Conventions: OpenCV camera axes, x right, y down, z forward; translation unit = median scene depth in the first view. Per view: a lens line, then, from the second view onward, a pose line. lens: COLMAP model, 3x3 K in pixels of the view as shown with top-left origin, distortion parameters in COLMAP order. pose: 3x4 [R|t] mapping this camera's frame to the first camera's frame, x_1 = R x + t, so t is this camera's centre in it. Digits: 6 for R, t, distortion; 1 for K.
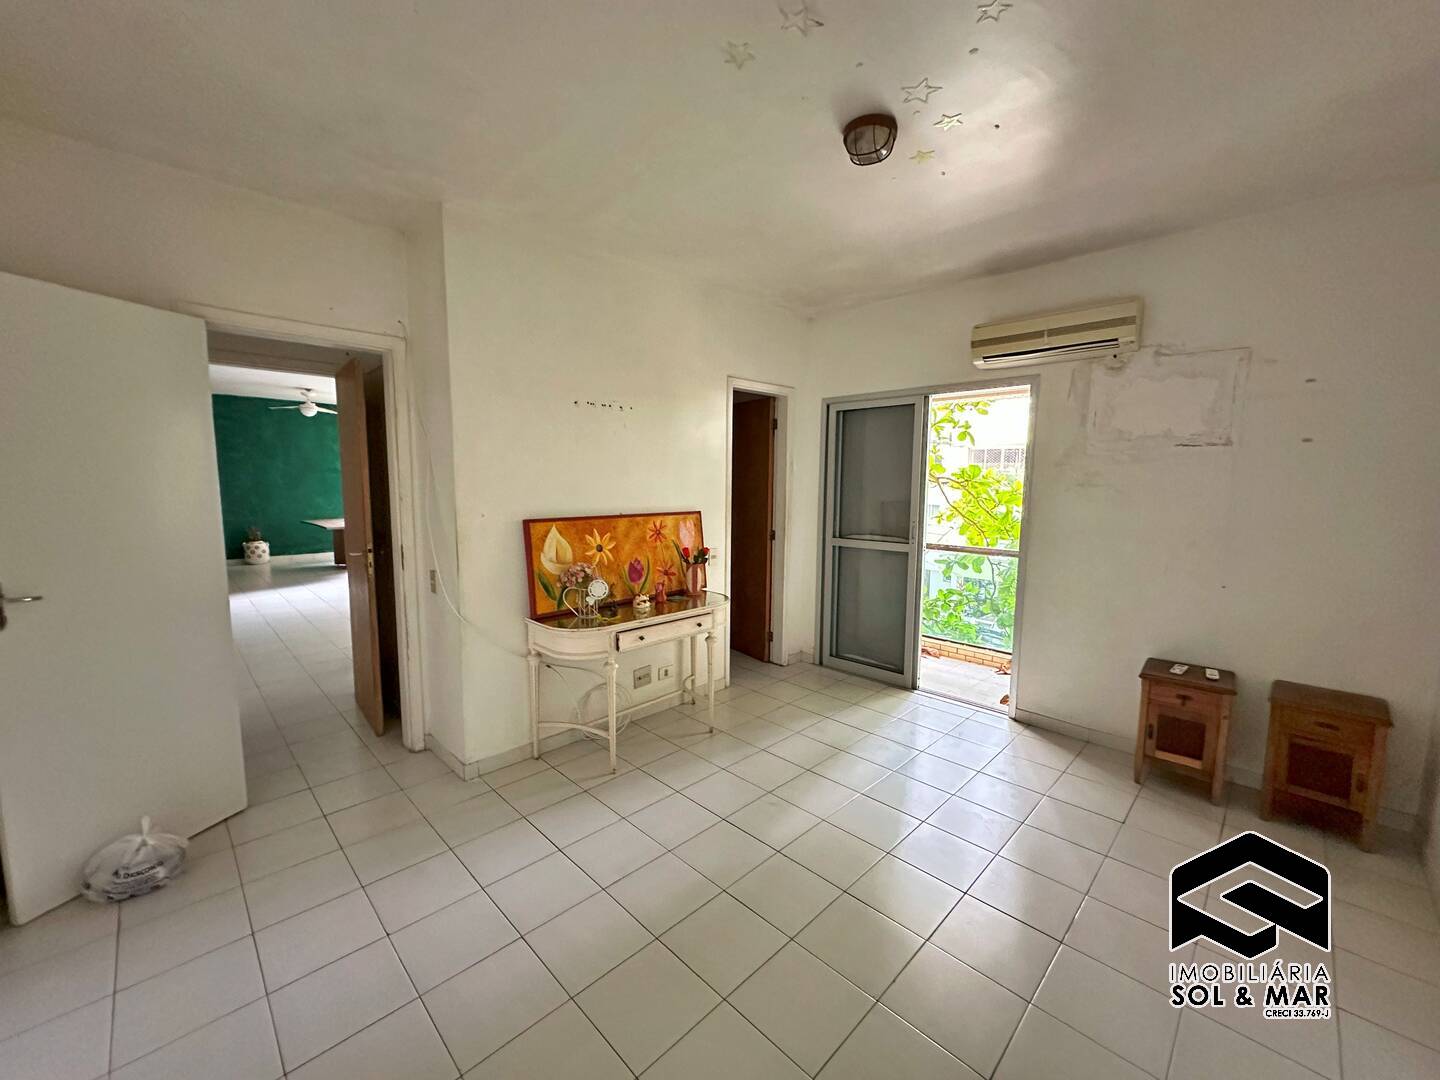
lens RADIAL K [[570.7, 0, 715.5], [0, 570.7, 544.2], [0, 0, 1]] dist [-0.002075, 0.000550]
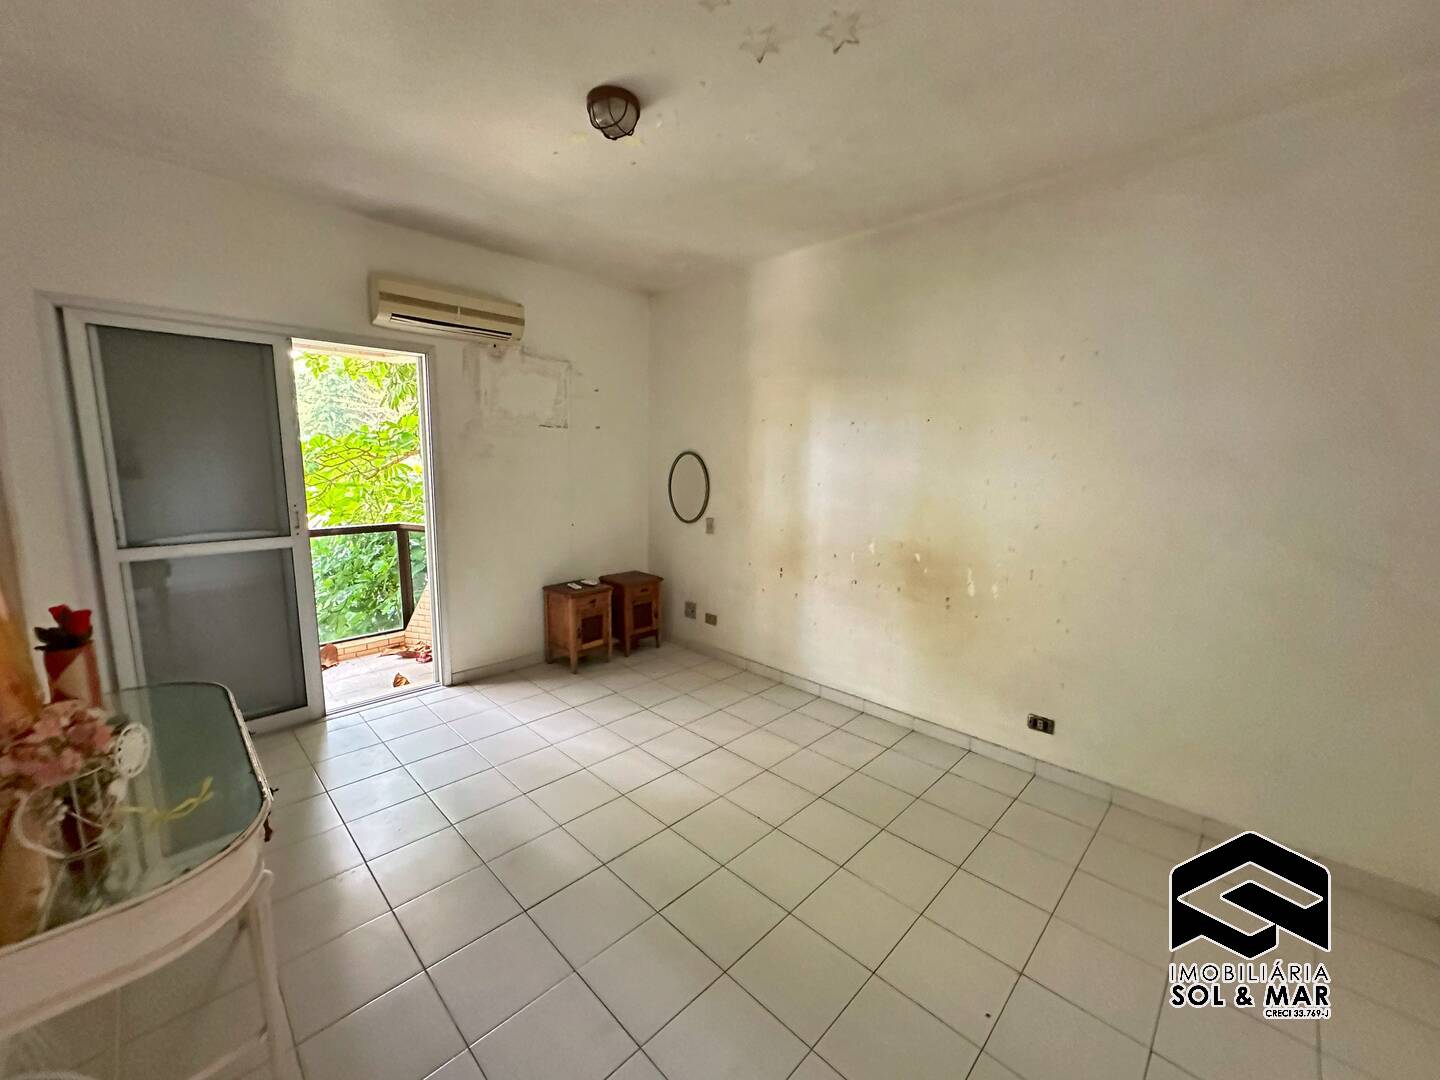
lens RADIAL K [[570.7, 0, 717.3], [0, 570.7, 536.0], [0, 0, 1]] dist [-0.002075, 0.000550]
pose [[-0.011669, -0.151766, 0.988347, -0.501410], [0.097582, 0.983524, 0.152178, -0.072967], [-0.995159, 0.098221, 0.003333, 0.544388]]
